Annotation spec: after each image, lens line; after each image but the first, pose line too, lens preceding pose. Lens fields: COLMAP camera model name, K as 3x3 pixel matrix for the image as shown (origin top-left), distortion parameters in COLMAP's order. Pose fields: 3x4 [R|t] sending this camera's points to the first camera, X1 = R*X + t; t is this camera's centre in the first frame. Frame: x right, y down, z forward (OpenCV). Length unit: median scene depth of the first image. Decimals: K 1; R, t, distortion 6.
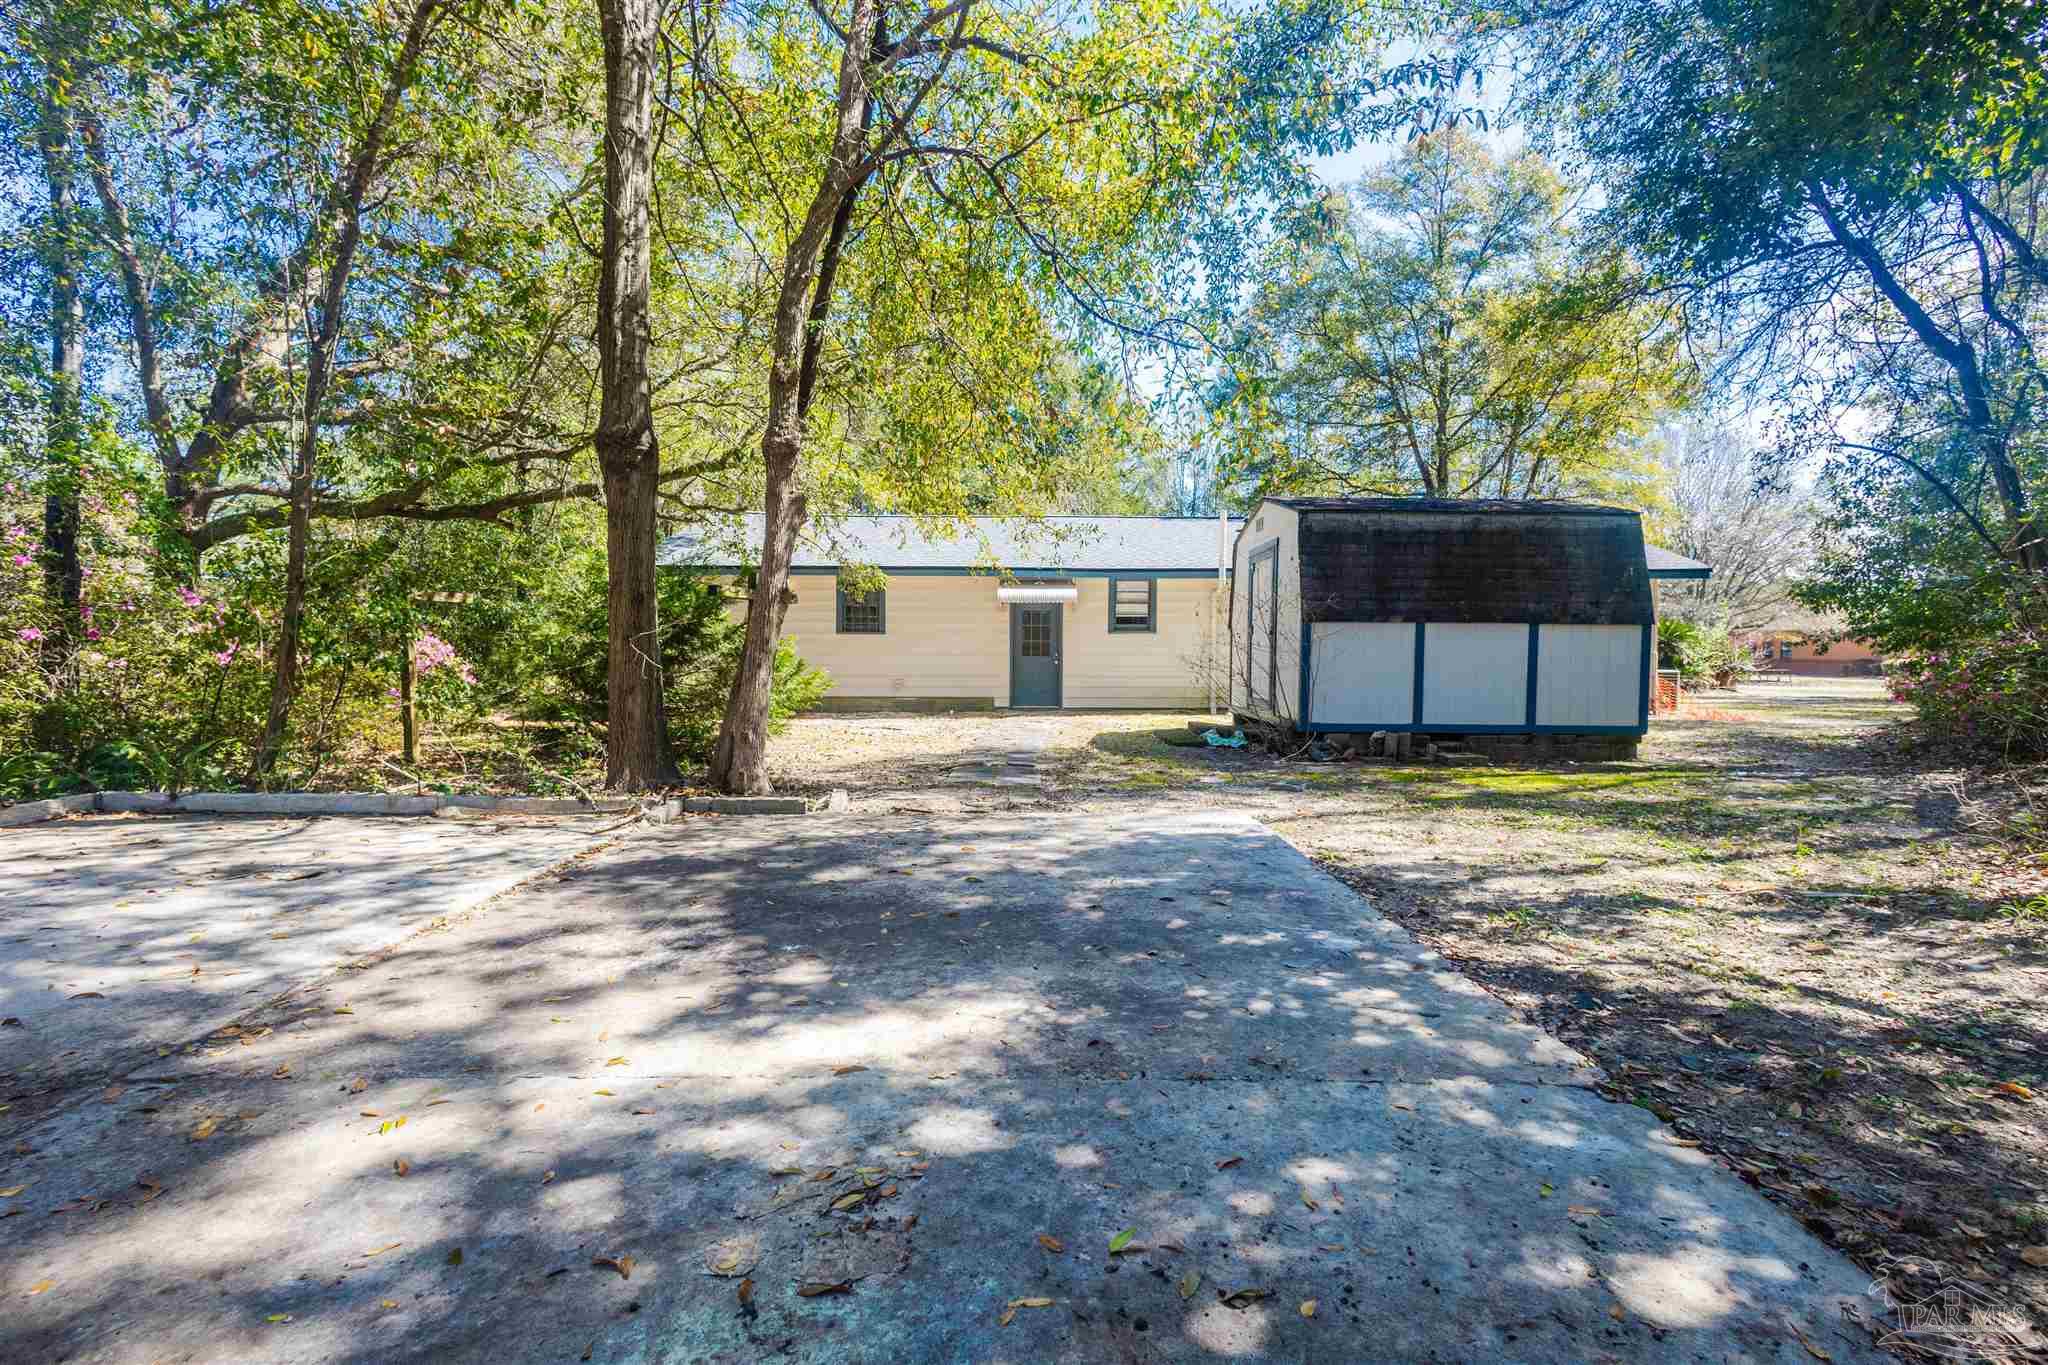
lens RADIAL K [[949.0, 0, 1024.0], [0, 949.0, 682.5], [0, 0, 1]] dist [0.002442, 0.000257]
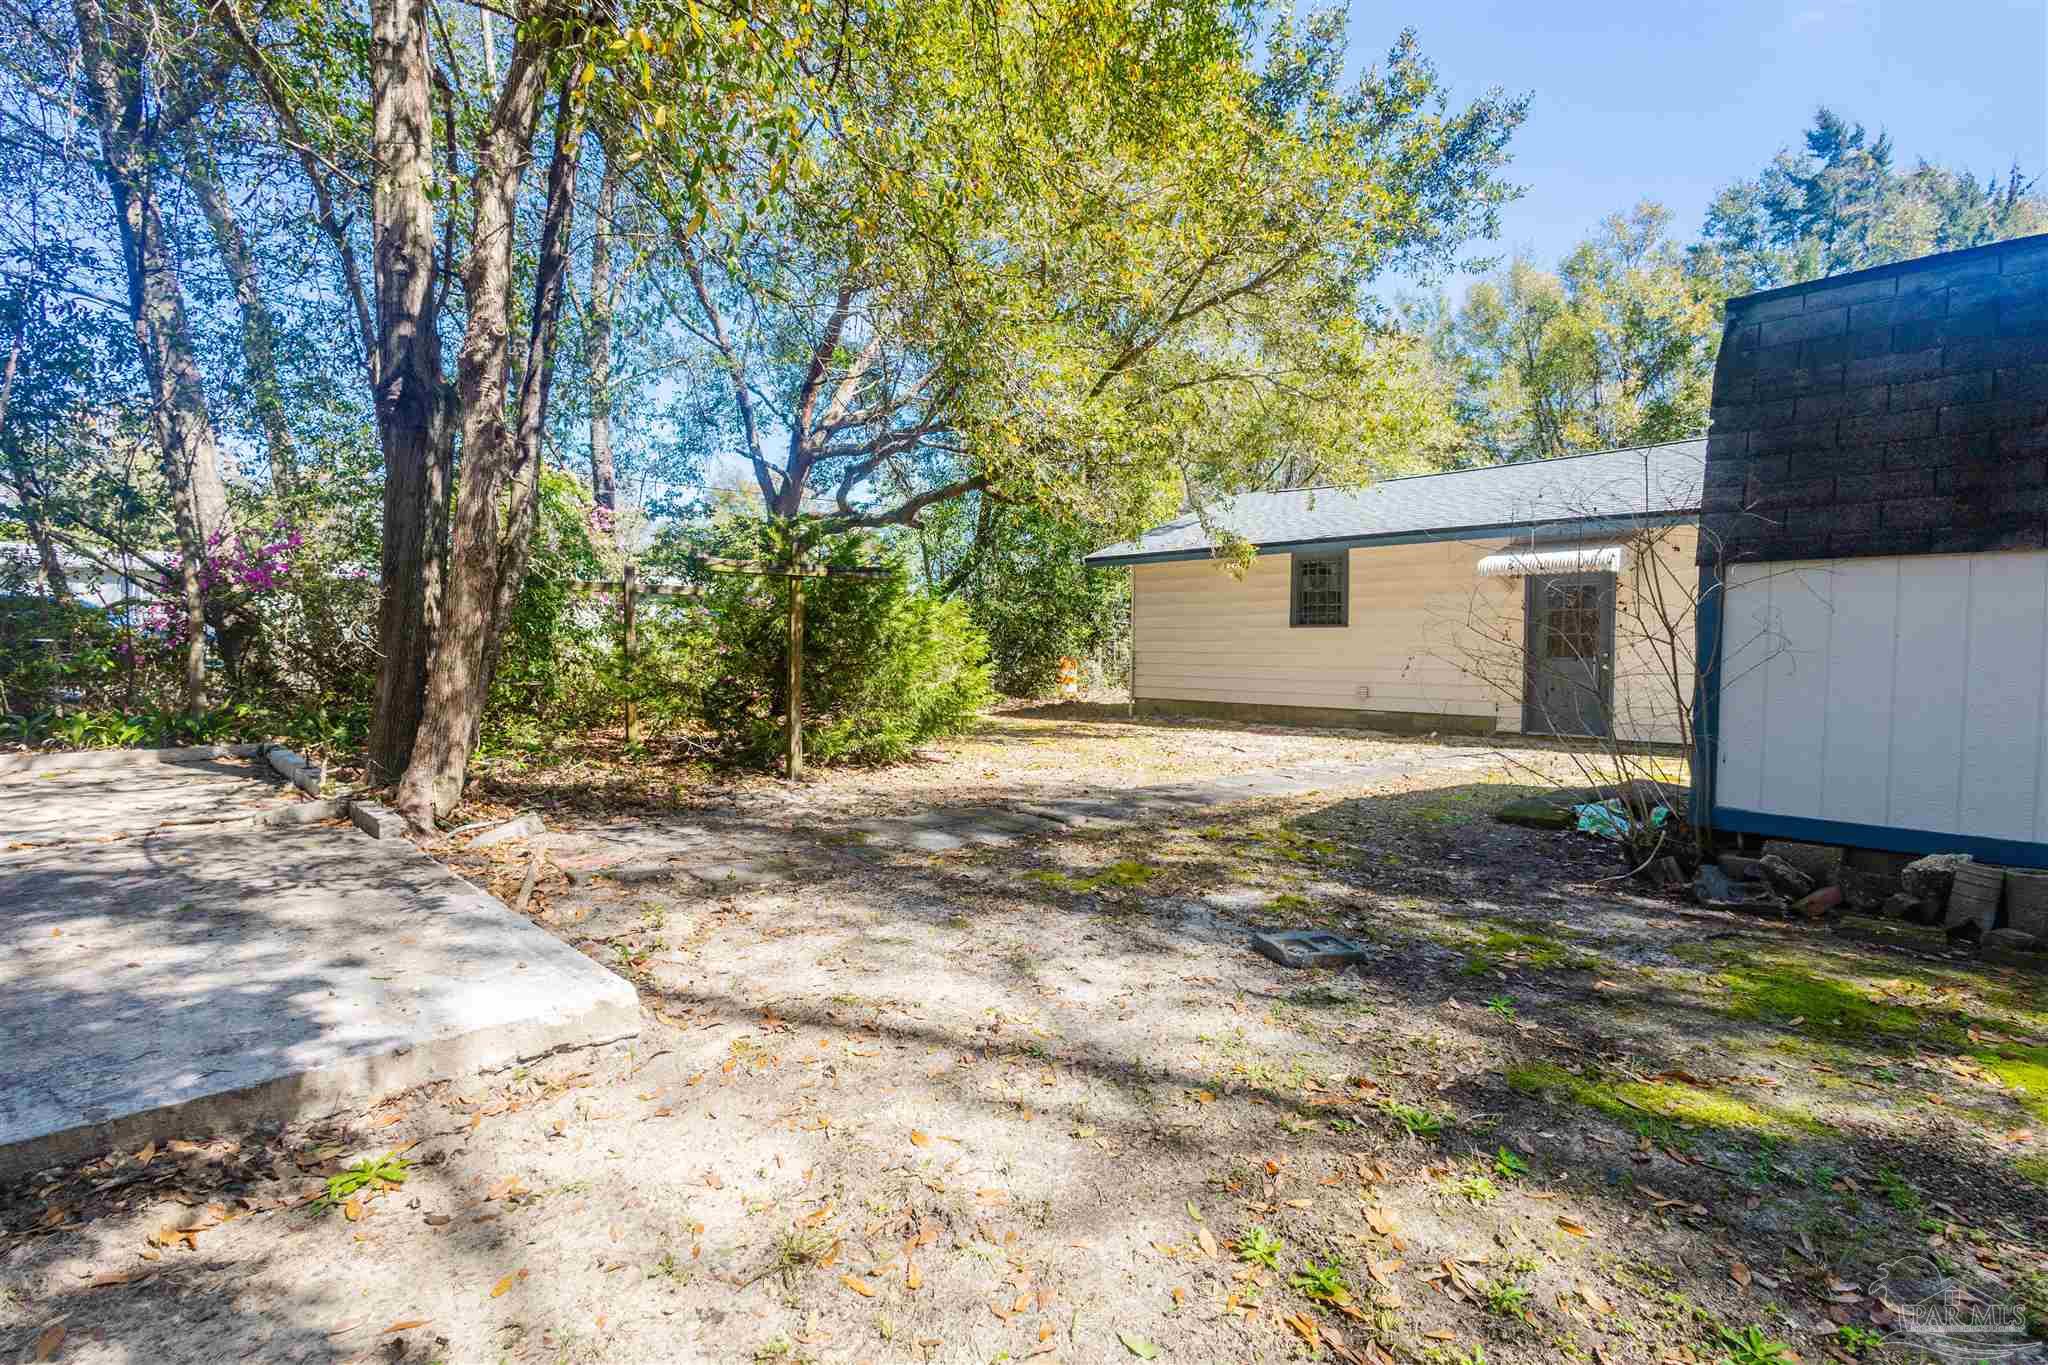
lens RADIAL K [[949.0, 0, 1024.0], [0, 949.0, 682.5], [0, 0, 1]] dist [0.002442, 0.000257]
pose [[0.689891, 0.027153, -0.723403, 0.391805], [-0.032370, 0.999454, 0.006643, -0.004935], [0.723189, 0.018834, 0.690394, 0.497022]]
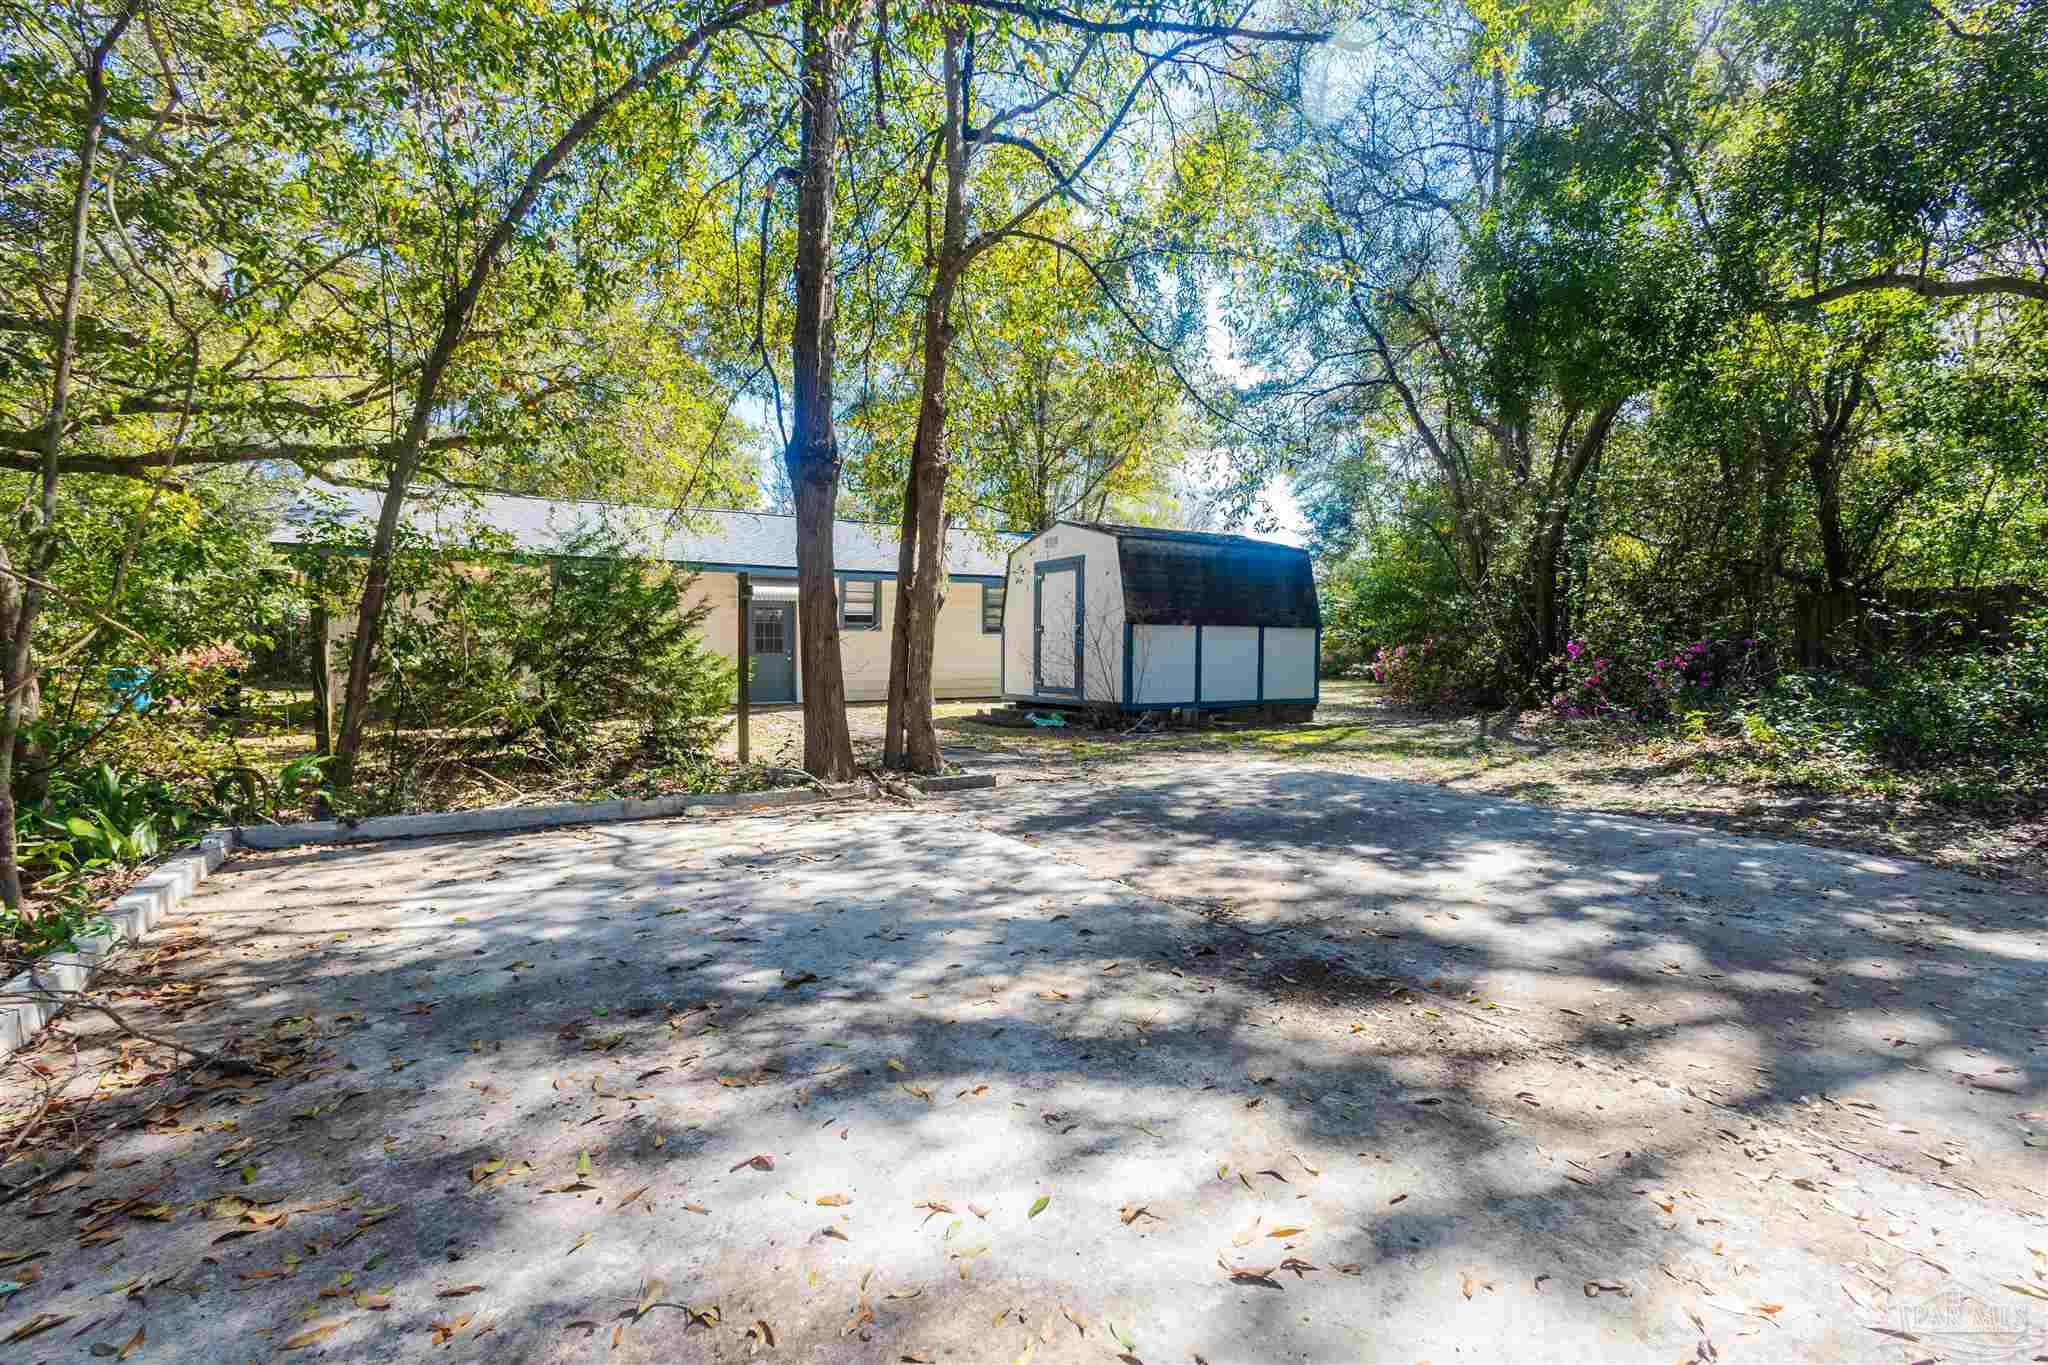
lens RADIAL K [[949.0, 0, 1024.0], [0, 949.0, 682.5], [0, 0, 1]] dist [0.002442, 0.000257]
pose [[0.862785, -0.022530, 0.505068, -0.470292], [0.019738, 0.999746, 0.010879, -0.002114], [-0.505185, 0.000583, 0.863011, -0.029318]]
